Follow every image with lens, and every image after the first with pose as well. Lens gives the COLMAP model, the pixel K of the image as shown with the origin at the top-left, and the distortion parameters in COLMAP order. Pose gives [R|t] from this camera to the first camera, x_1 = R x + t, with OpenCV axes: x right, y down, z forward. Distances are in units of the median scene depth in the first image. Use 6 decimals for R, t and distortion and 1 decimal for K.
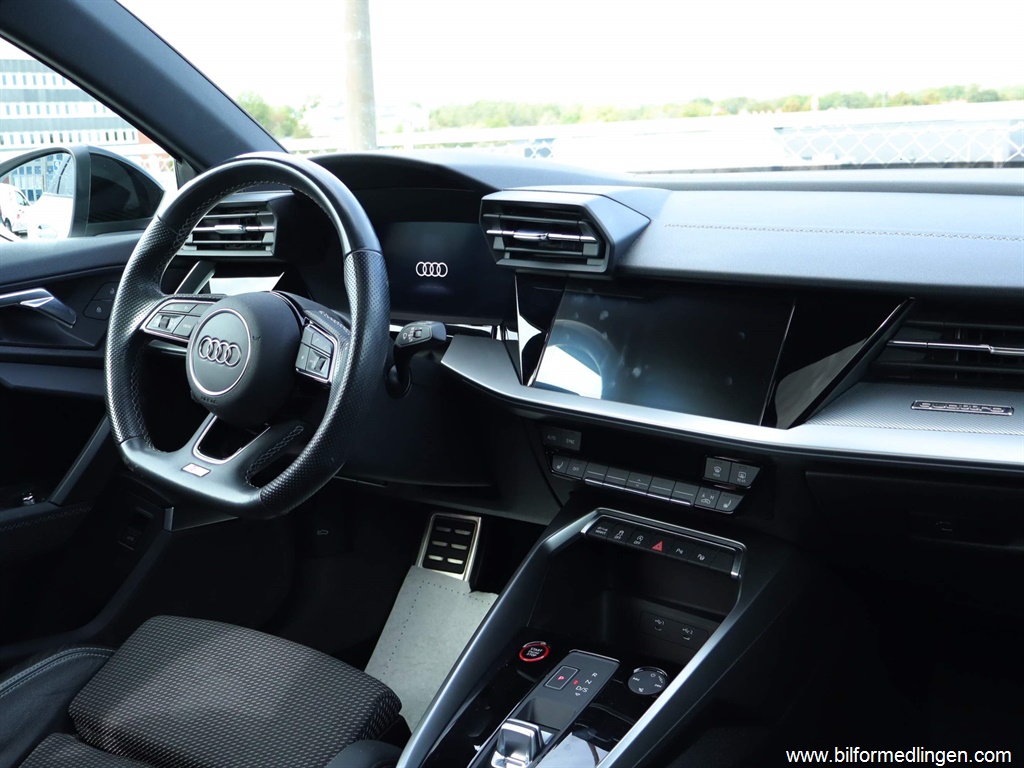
lens RADIAL K [[1190.2, 0, 509.0], [0, 1190.2, 388.8], [0, 0, 1]] dist [-0.001396, 0.000000]
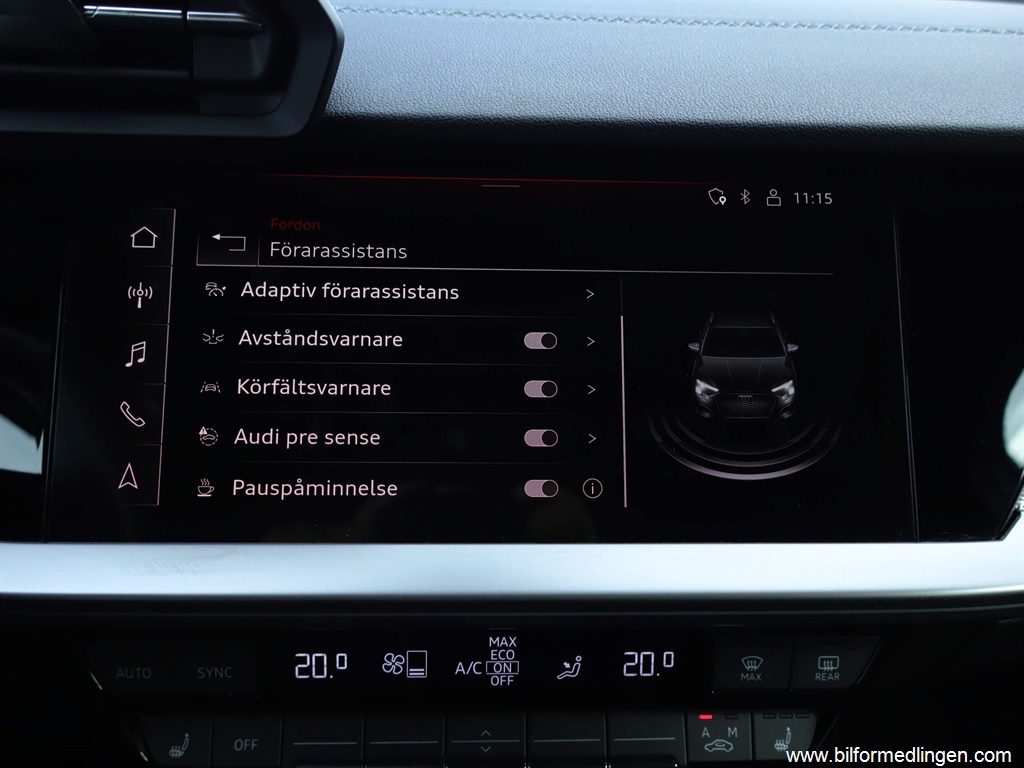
lens RADIAL K [[974.8, 0, 504.4], [0, 974.8, 388.1], [0, 0, 1]] dist [0.005493, 0.000000]
pose [[0.666390, -0.197887, 0.718864, -0.070613], [0.104554, 0.979412, 0.172688, -0.068216], [-0.738236, -0.039917, 0.673360, 0.744484]]
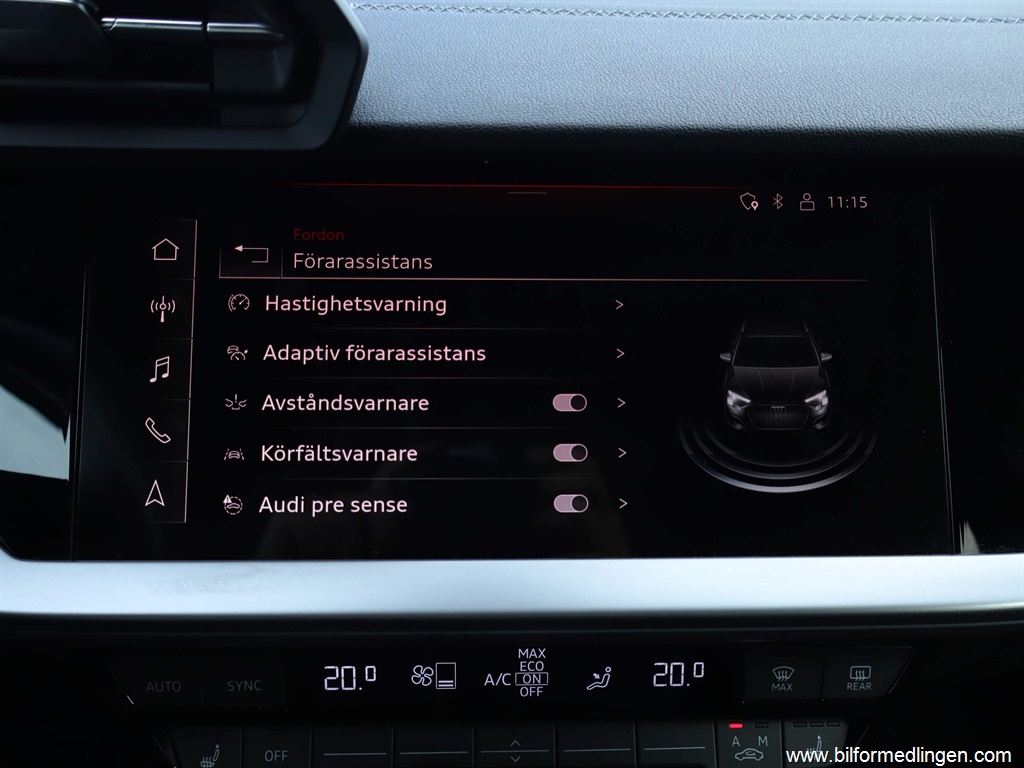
lens RADIAL K [[974.8, 0, 505.7], [0, 974.8, 389.2], [0, 0, 1]] dist [0.005493, 0.000000]
pose [[0.673037, -0.227964, 0.703600, -0.068090], [0.112941, 0.971835, 0.206836, -0.079779], [-0.730935, -0.059743, 0.679827, 0.750707]]
